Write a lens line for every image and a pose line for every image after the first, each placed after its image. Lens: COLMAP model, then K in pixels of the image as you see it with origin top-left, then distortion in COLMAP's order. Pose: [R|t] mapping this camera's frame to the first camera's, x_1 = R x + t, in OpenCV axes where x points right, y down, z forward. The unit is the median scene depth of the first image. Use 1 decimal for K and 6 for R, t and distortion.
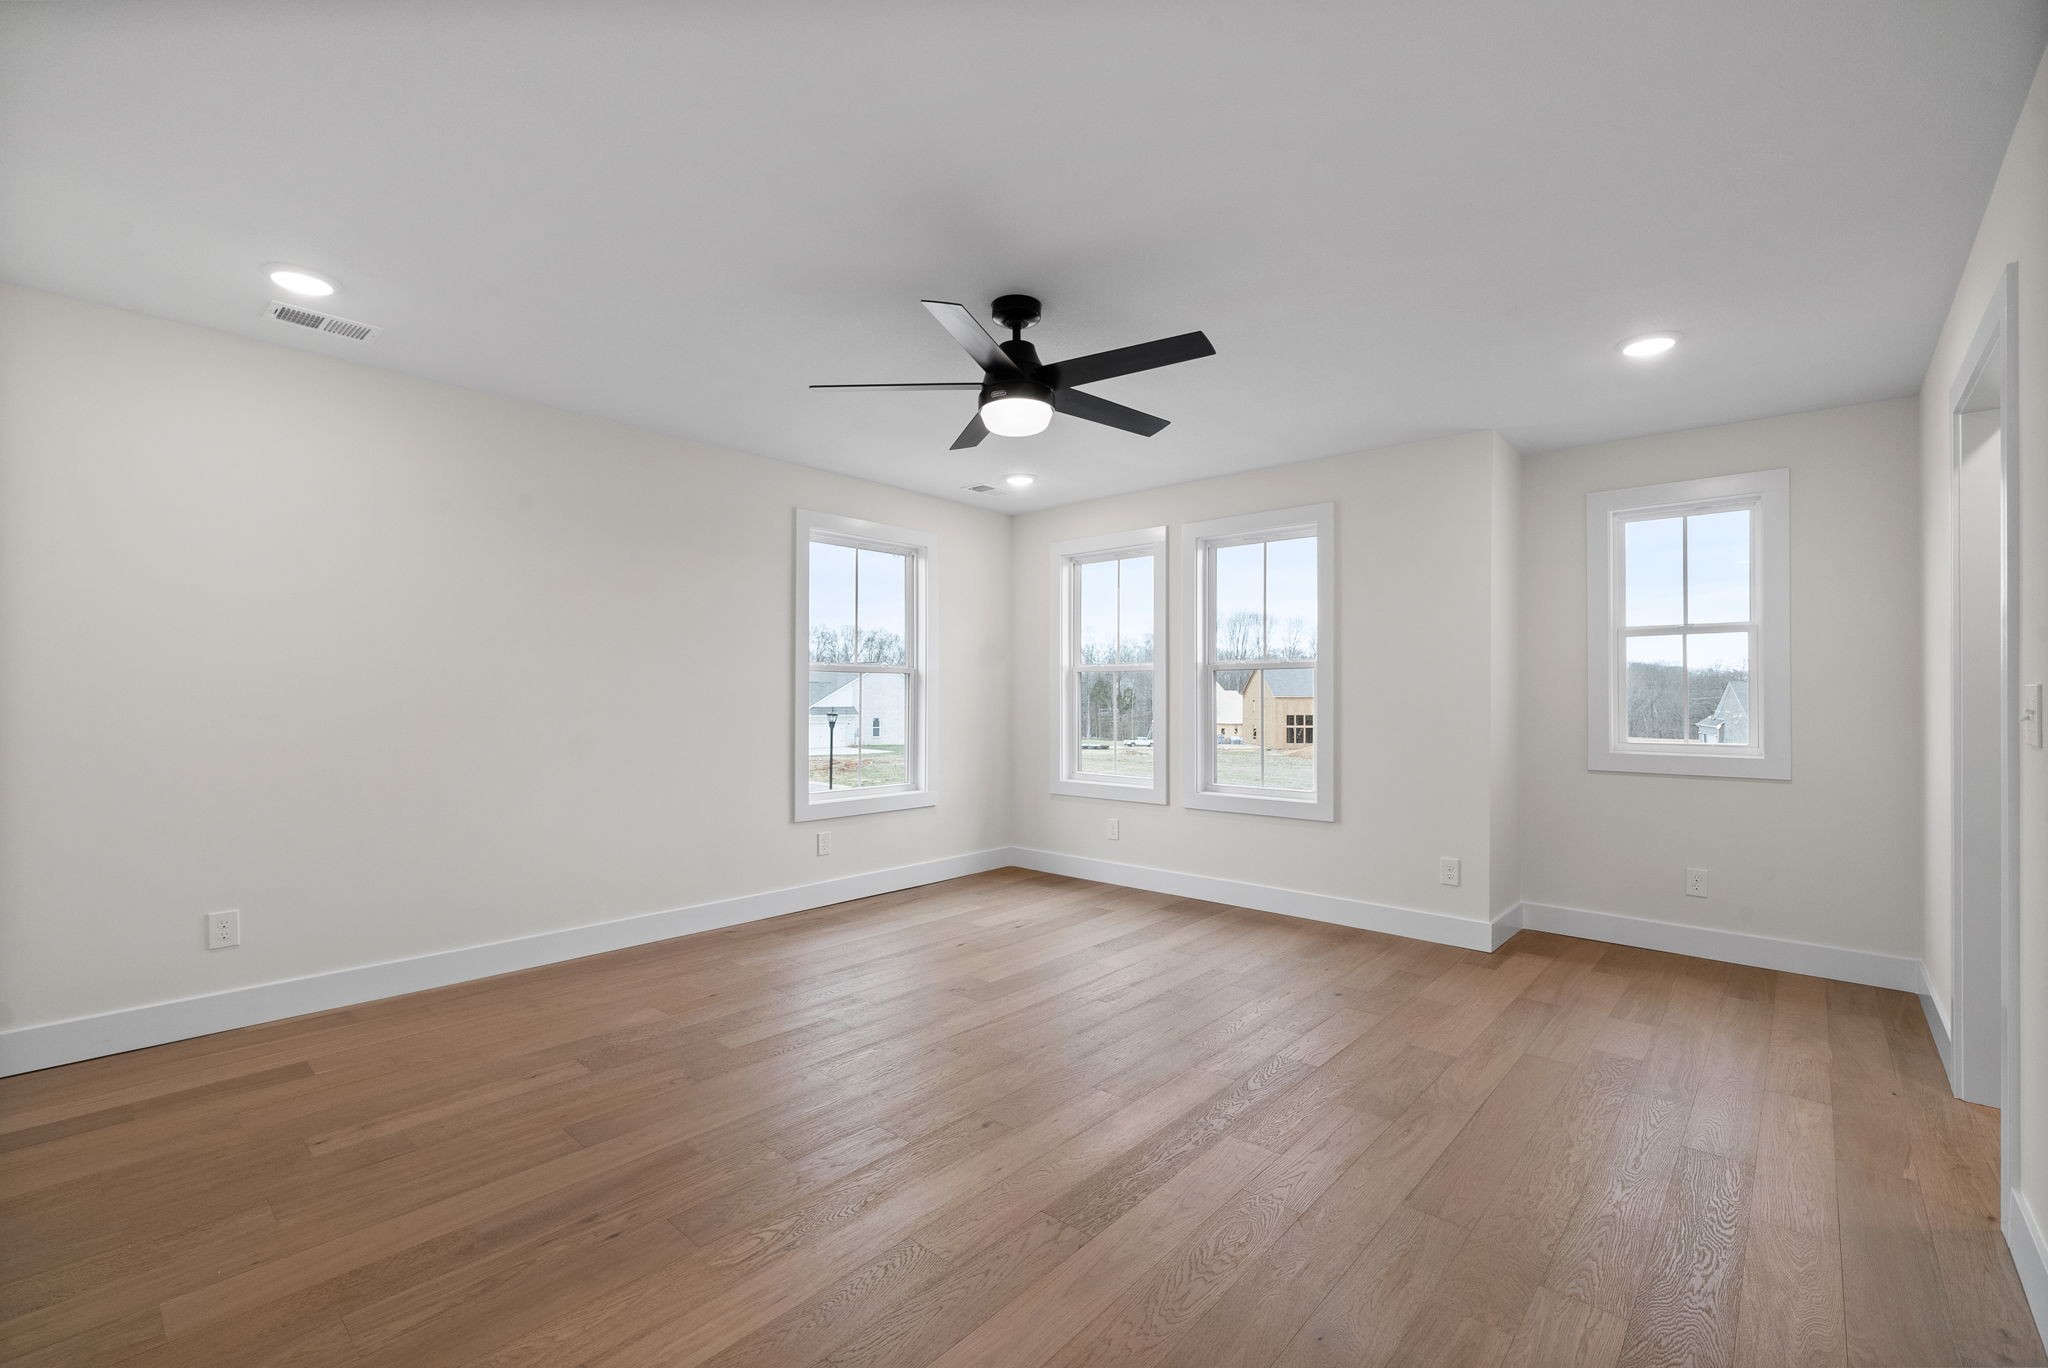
lens RADIAL K [[866.9, 0, 1010.9], [0, 866.9, 696.4], [0, 0, 1]] dist [0.001779, 0.000315]
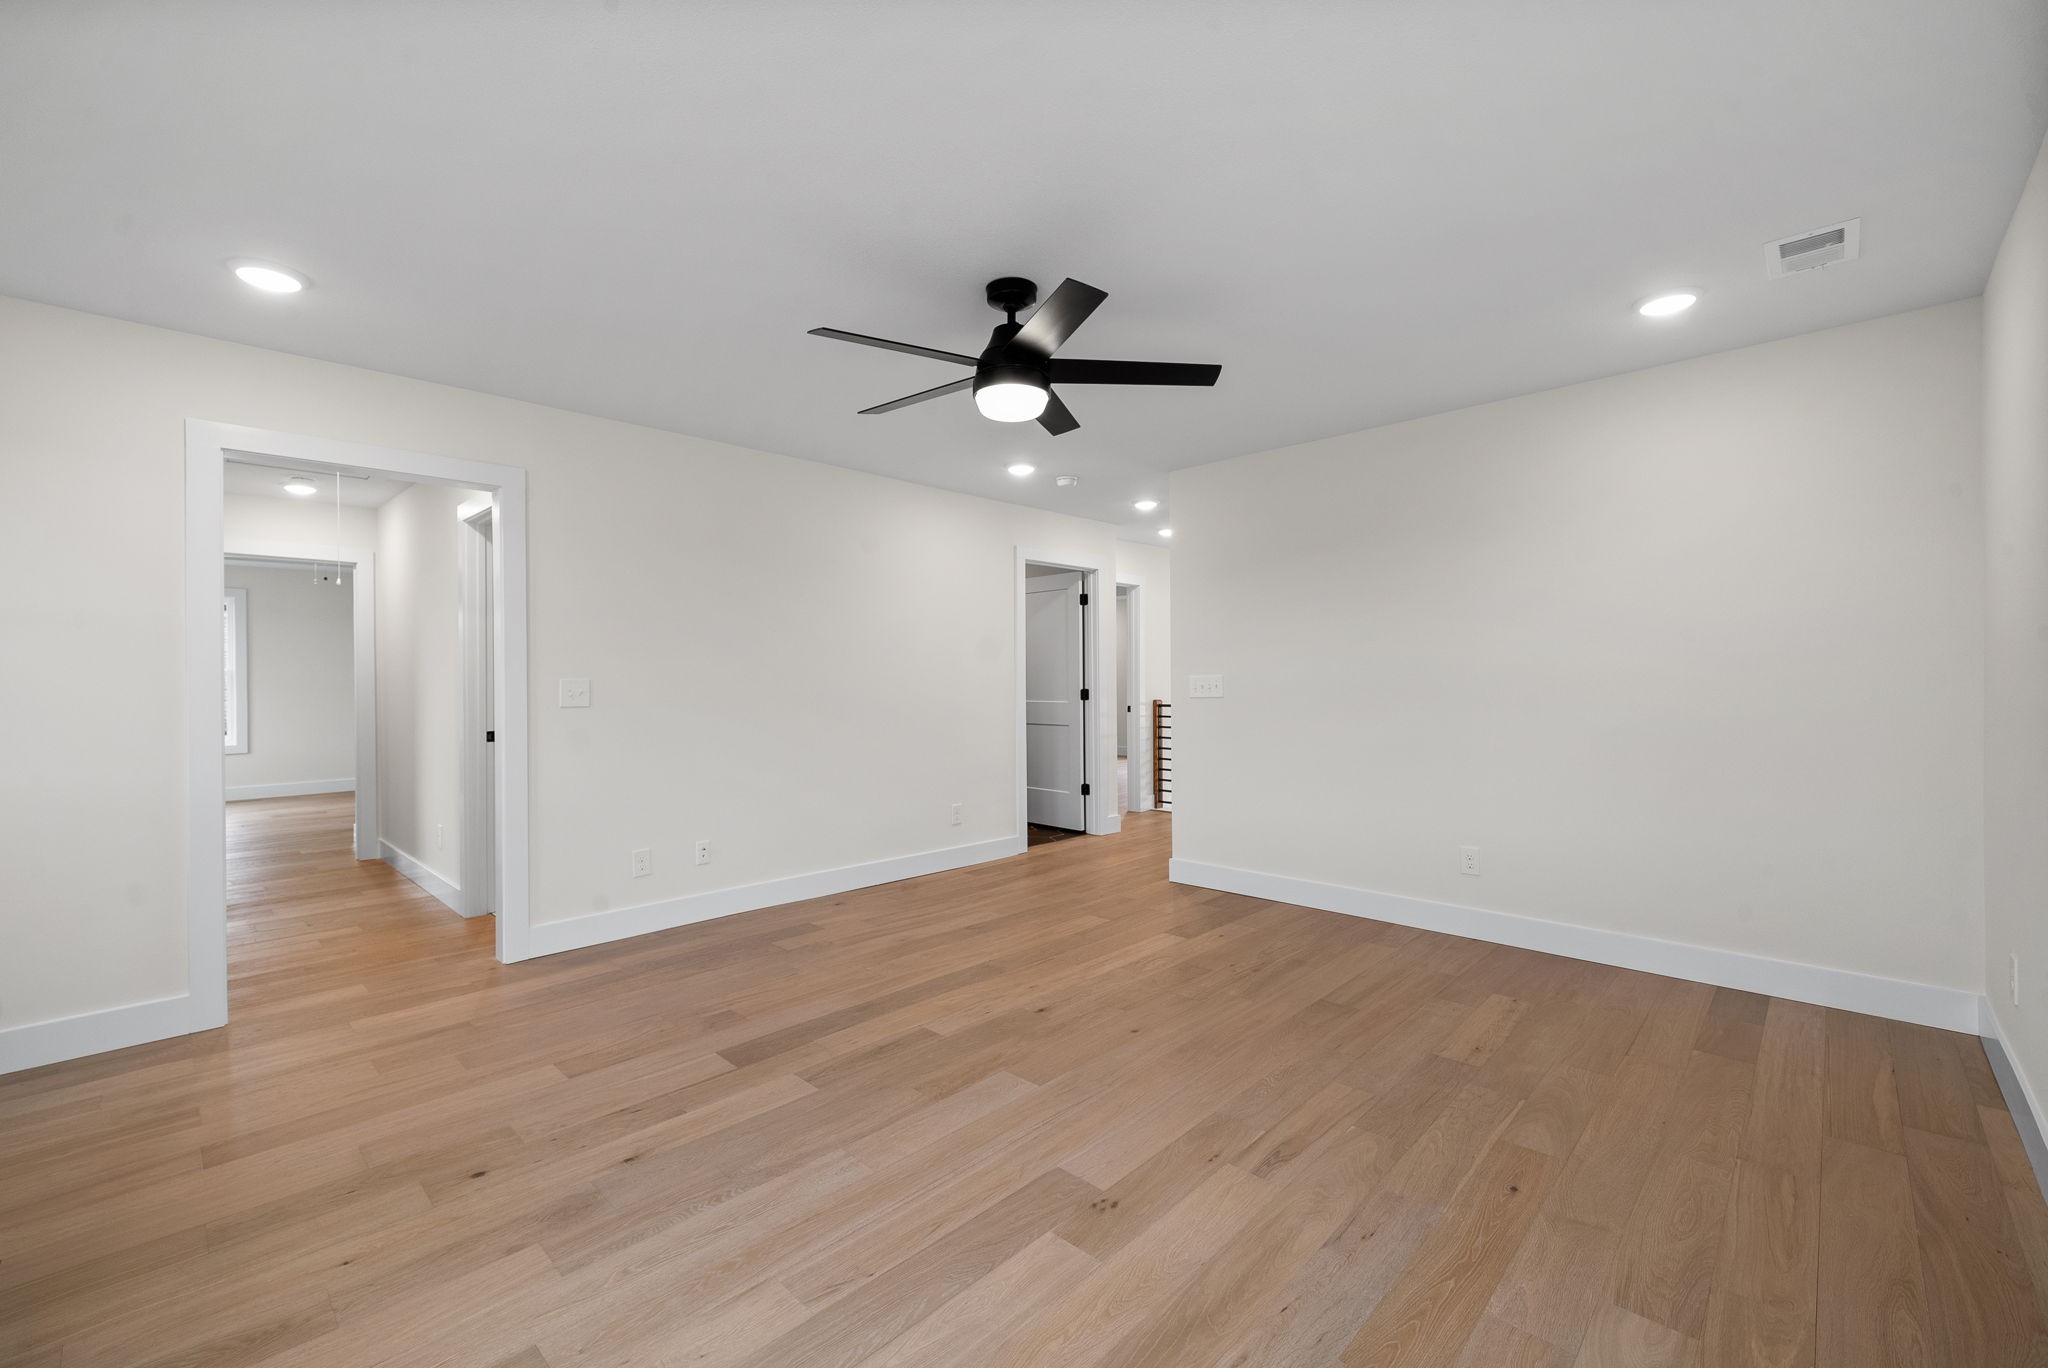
lens RADIAL K [[866.9, 0, 1010.9], [0, 866.9, 696.4], [0, 0, 1]] dist [0.001779, 0.000315]
pose [[-0.999036, 0.001637, 0.043867, -0.026625], [0.002632, 0.999741, 0.022616, -0.008301], [-0.043818, 0.022710, -0.998781, 1.476184]]
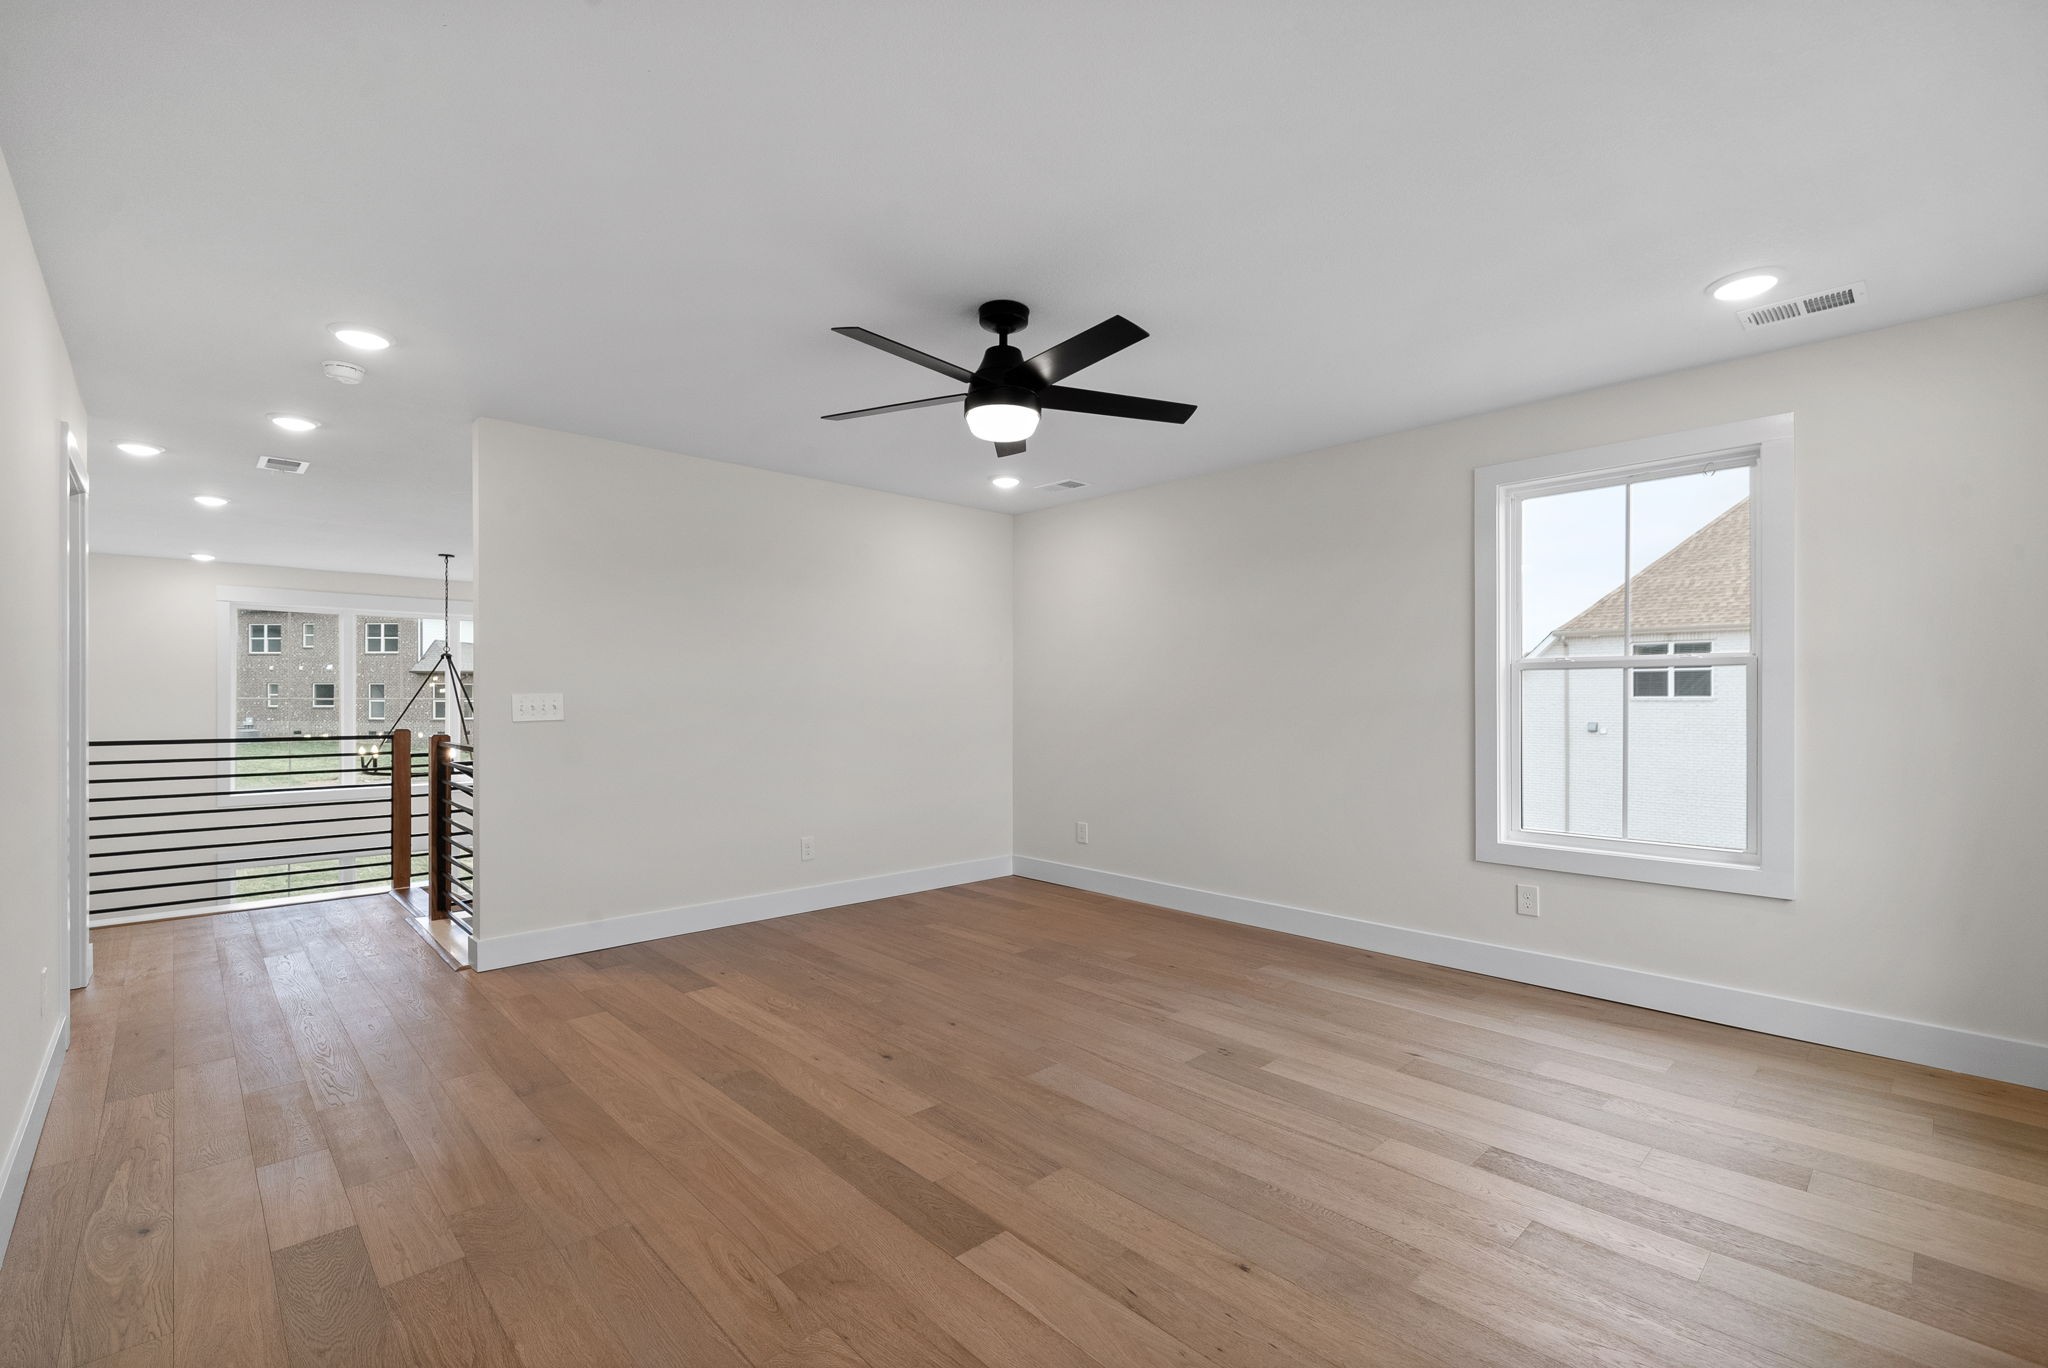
lens RADIAL K [[892.1, 0, 1030.6], [0, 892.1, 713.9], [0, 0, 1]] dist [-0.001806, -0.000103]
pose [[-0.063126, 0.008788, -0.997967, 0.763254], [-0.003164, 0.999954, 0.009006, 0.003565], [0.998001, 0.003727, -0.063095, 0.815709]]
